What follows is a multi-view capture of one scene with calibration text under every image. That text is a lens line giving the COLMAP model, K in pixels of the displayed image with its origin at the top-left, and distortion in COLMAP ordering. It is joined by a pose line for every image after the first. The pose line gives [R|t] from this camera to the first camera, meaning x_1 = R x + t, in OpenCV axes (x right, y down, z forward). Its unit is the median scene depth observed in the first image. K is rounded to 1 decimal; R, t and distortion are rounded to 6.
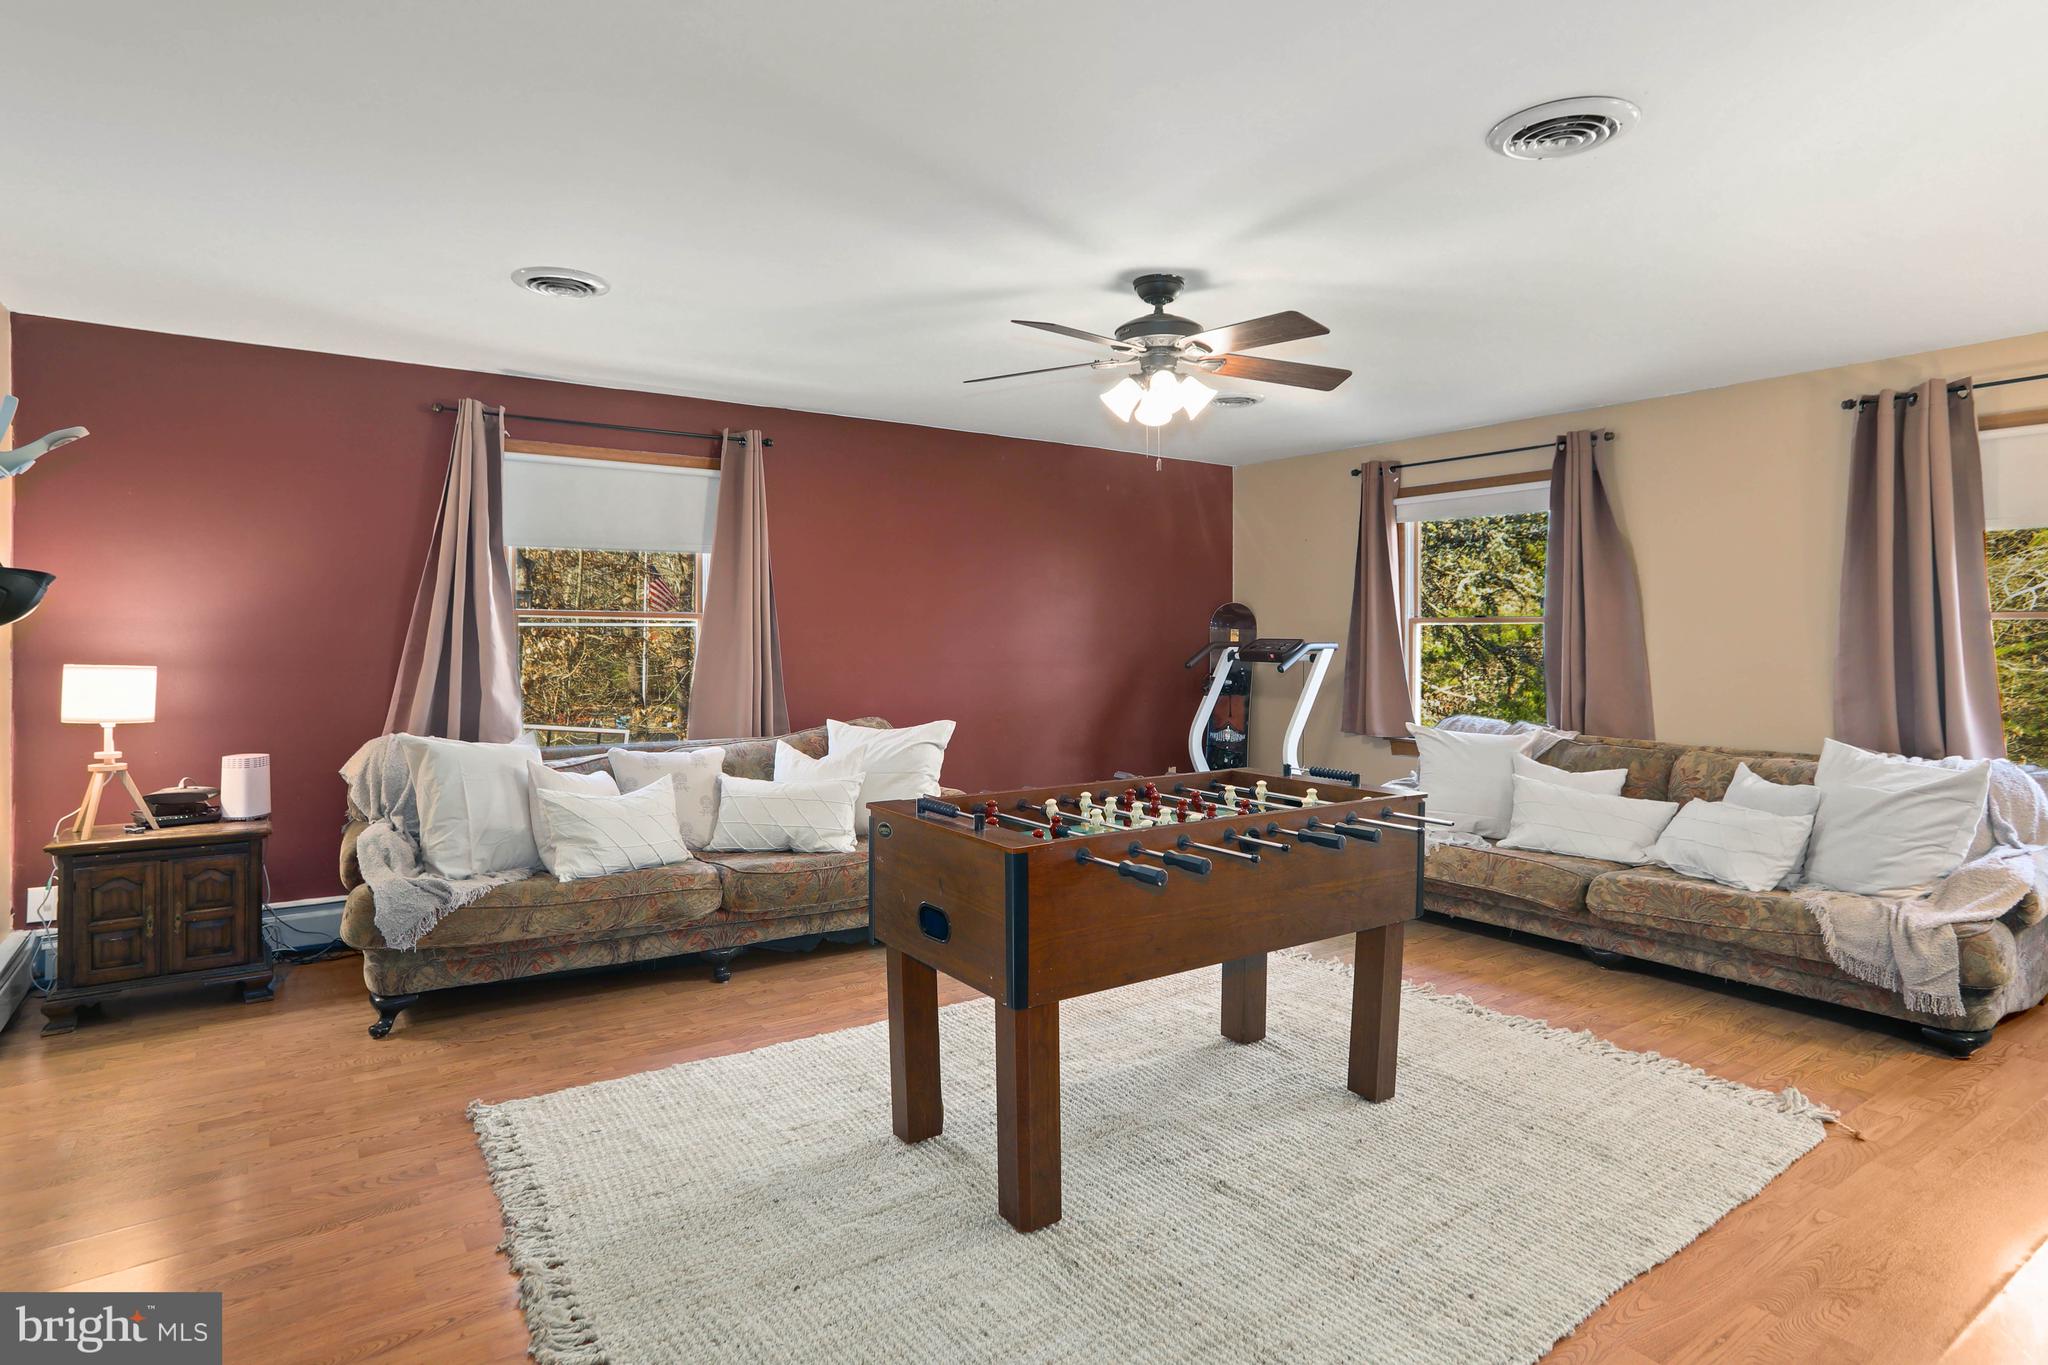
lens RADIAL K [[965.3, 0, 1024.0], [0, 965.3, 682.5], [0, 0, 1]] dist [-0.013321, 0.015371]
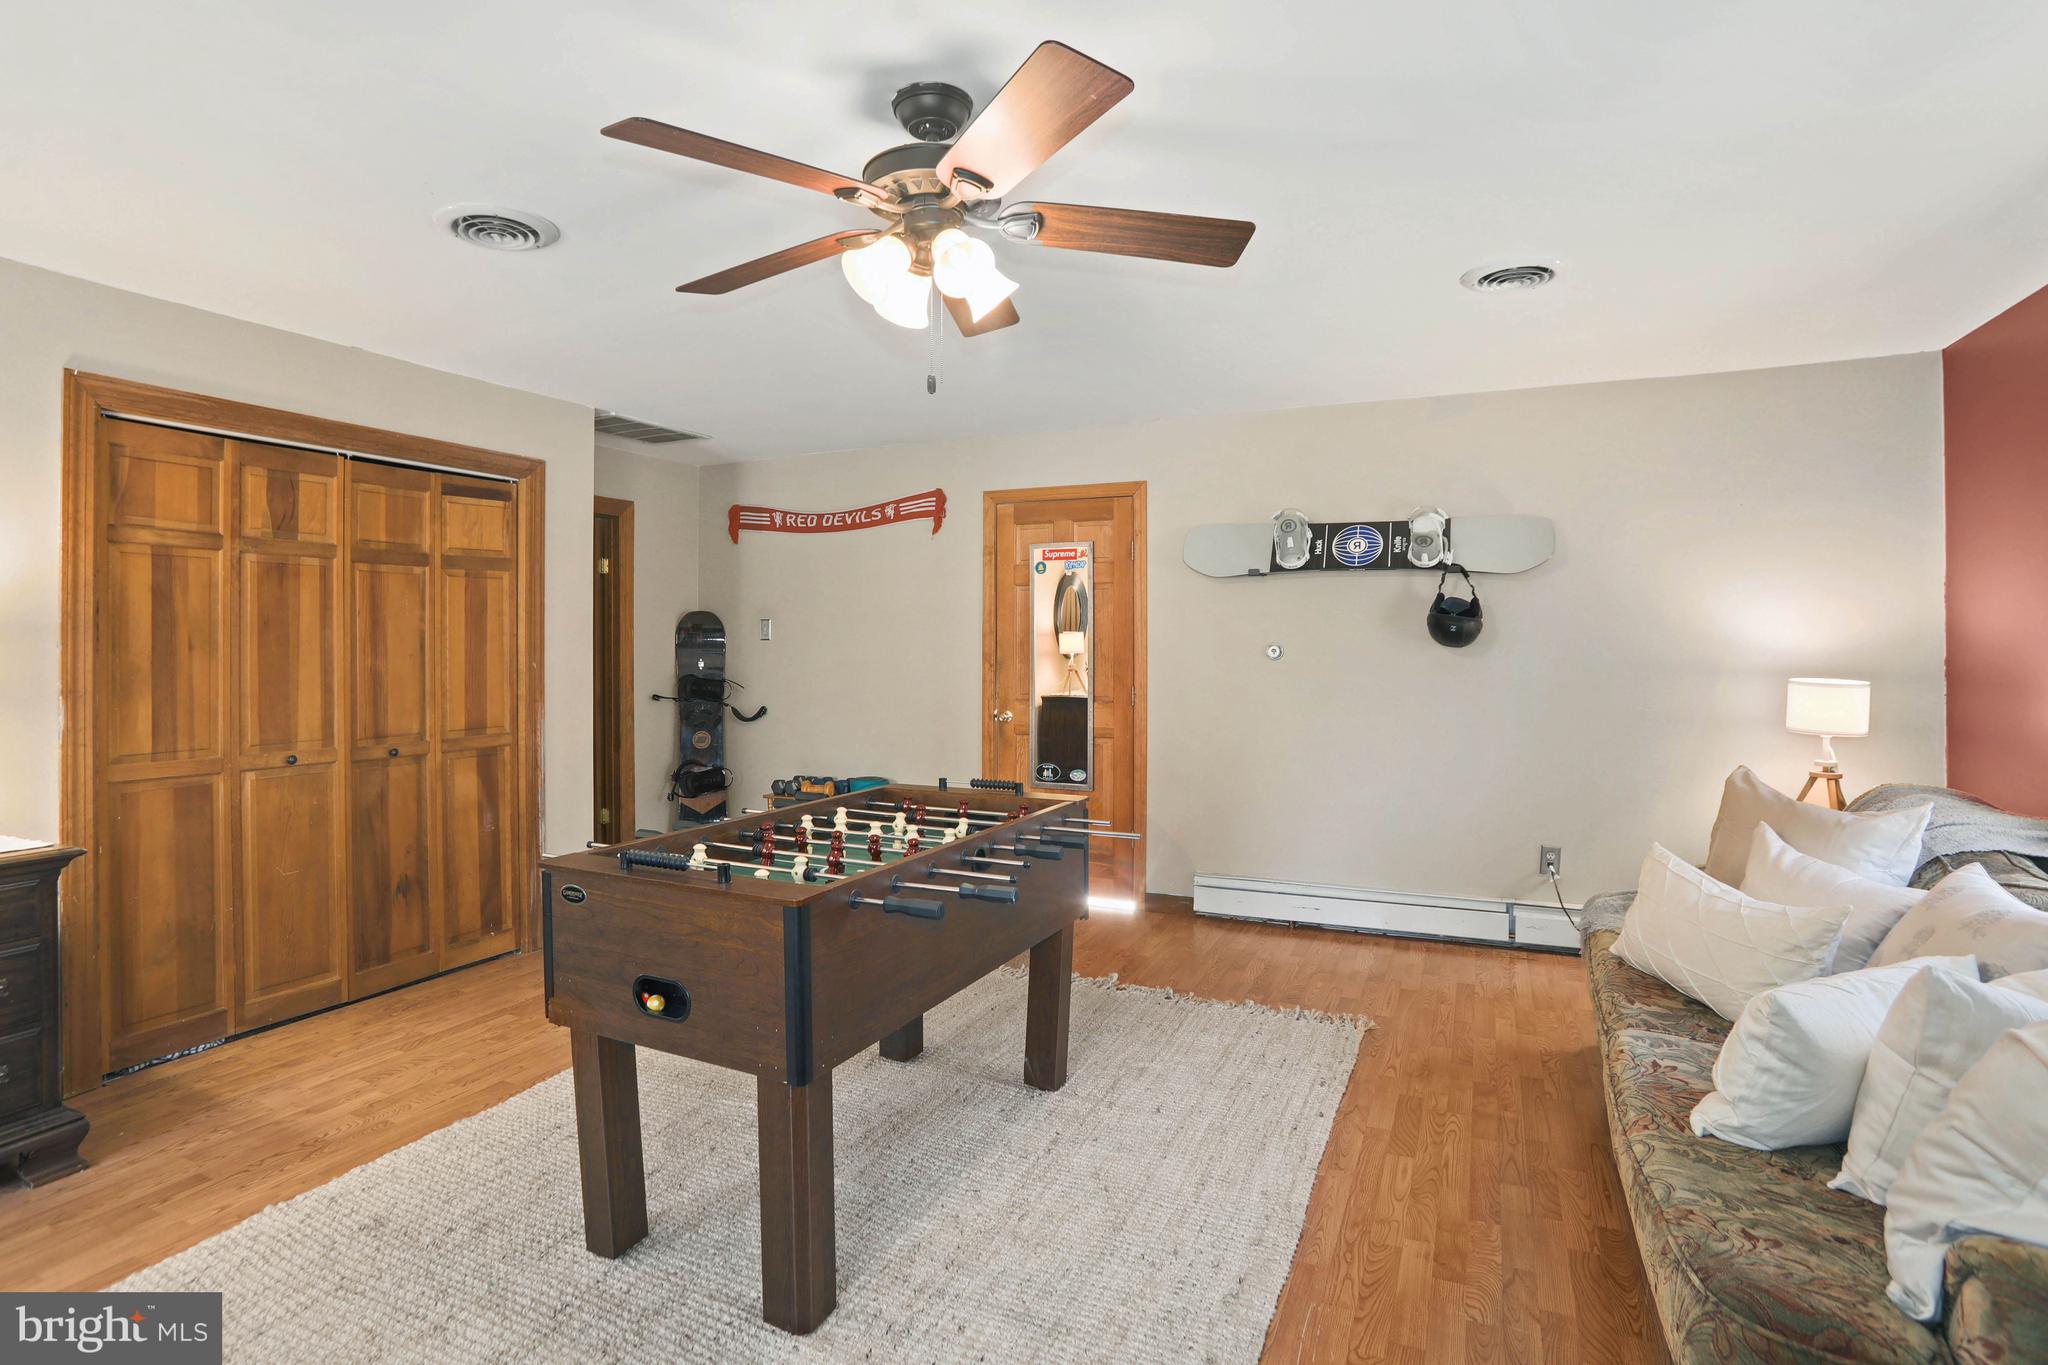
lens RADIAL K [[965.3, 0, 1024.0], [0, 965.3, 682.5], [0, 0, 1]] dist [-0.013321, 0.015371]
pose [[-0.837661, 0.021104, -0.545782, 0.434407], [-0.027747, 0.996319, 0.081110, -0.085169], [0.545485, 0.083087, -0.833992, 1.552441]]
